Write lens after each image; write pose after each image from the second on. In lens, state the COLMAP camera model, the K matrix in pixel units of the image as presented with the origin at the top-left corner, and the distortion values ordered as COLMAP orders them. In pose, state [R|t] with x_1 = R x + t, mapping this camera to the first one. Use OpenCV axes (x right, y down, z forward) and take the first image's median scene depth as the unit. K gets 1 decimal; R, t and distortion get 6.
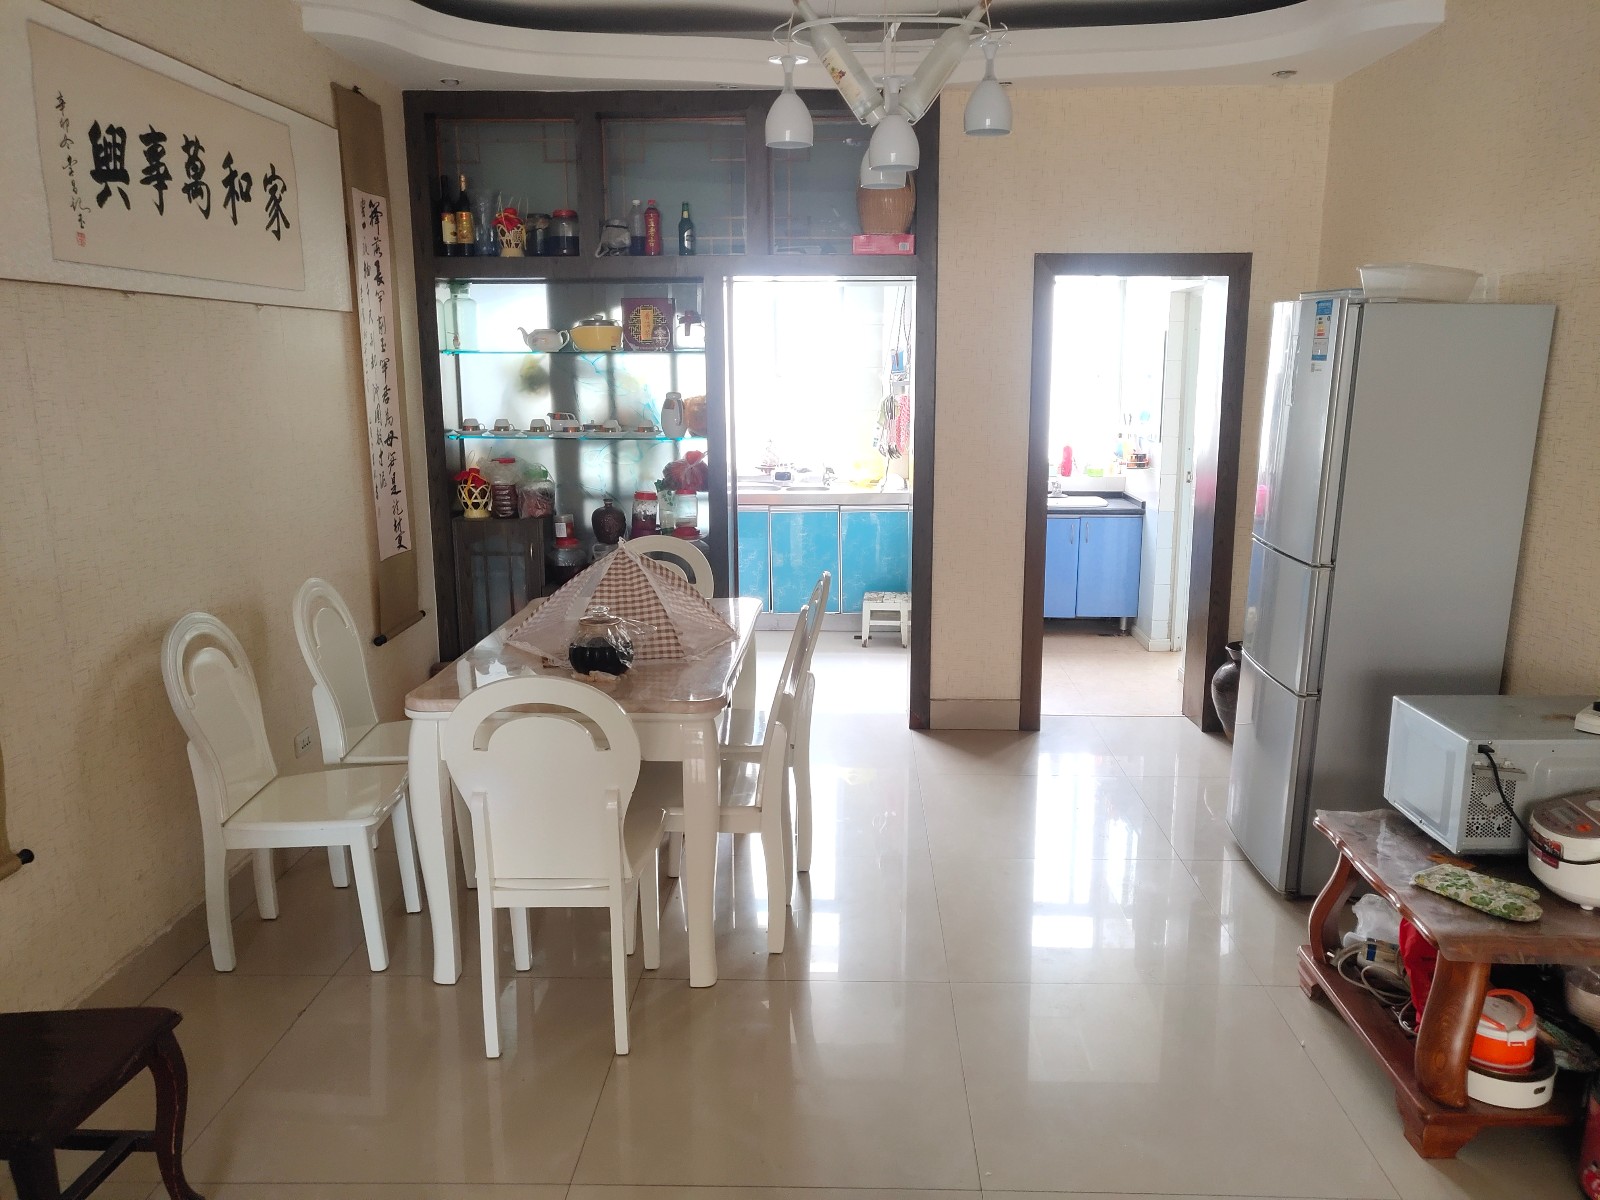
lens RADIAL K [[1213.0, 0, 793.7], [0, 1213.0, 588.4], [0, 0, 1]] dist [-0.001820, 0.041472]
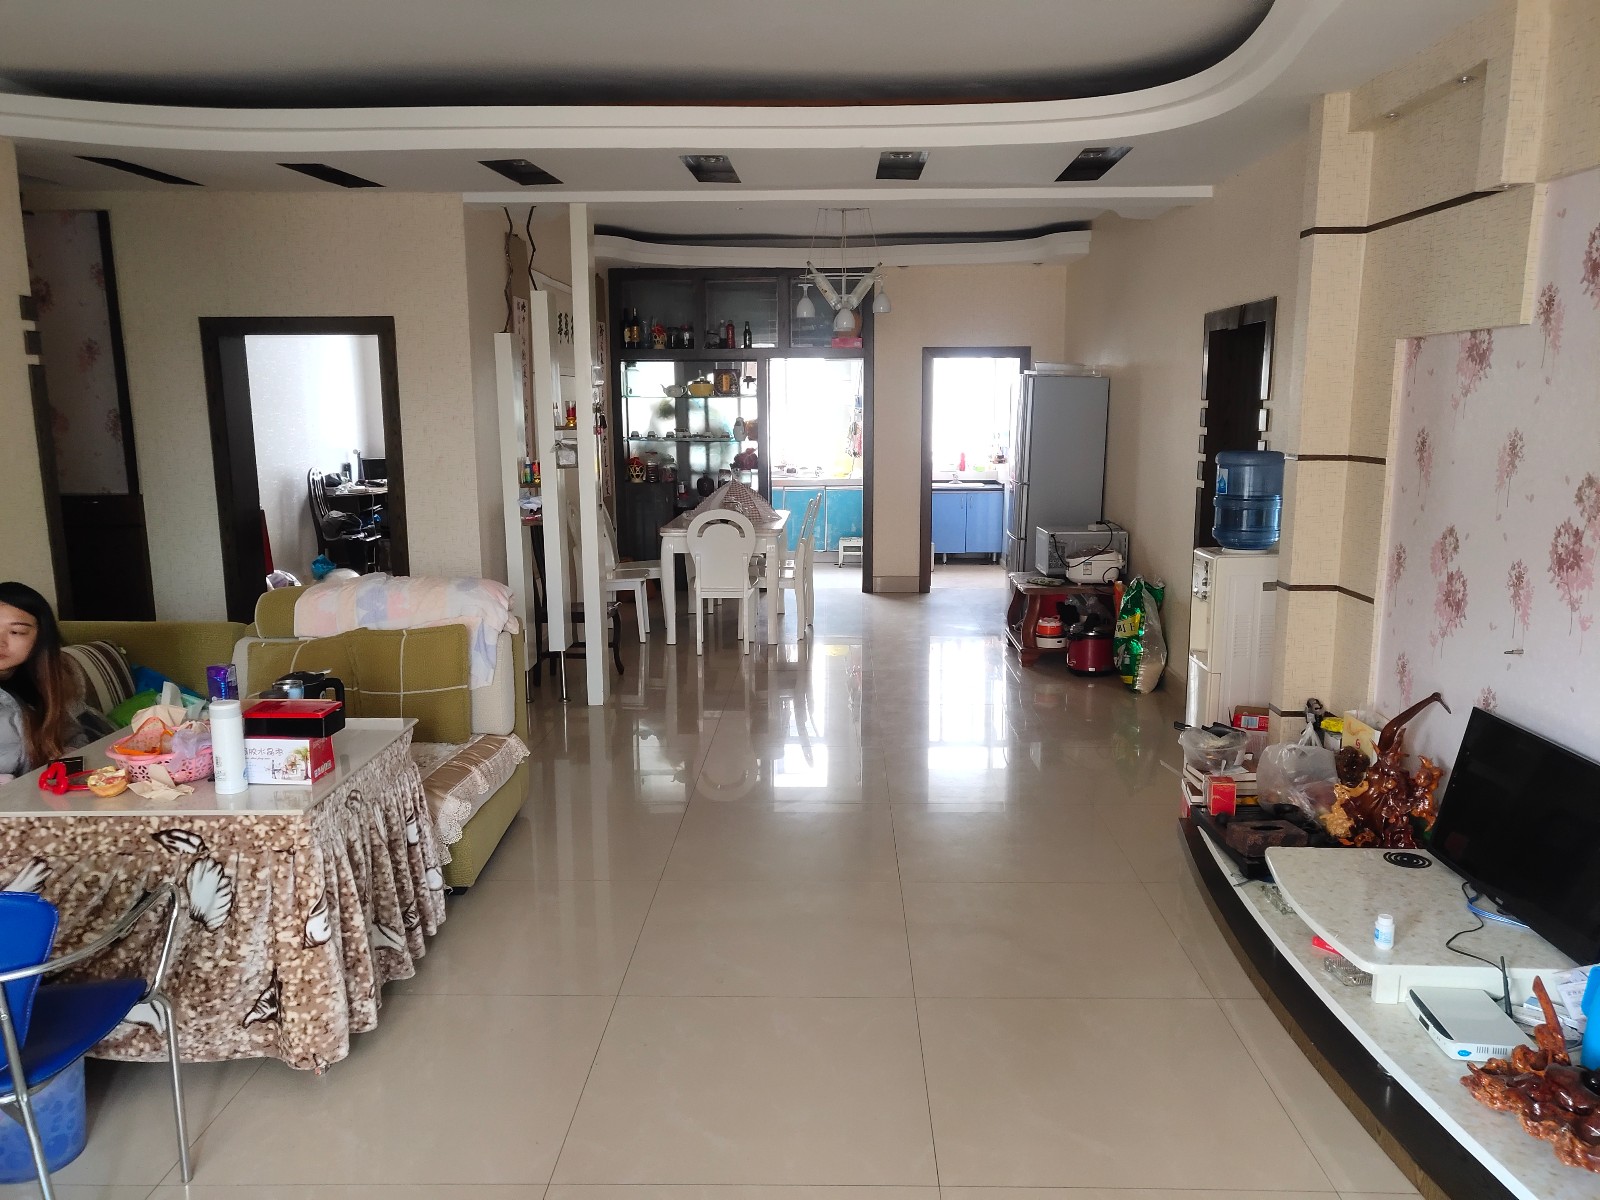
lens RADIAL K [[1213.0, 0, 801.9], [0, 1213.0, 612.5], [0, 0, 1]] dist [-0.001820, 0.041472]
pose [[0.999795, -0.005108, 0.019571, -0.038782], [0.005417, 0.999861, -0.015762, 0.179508], [-0.019488, 0.015865, 0.999684, -0.926384]]
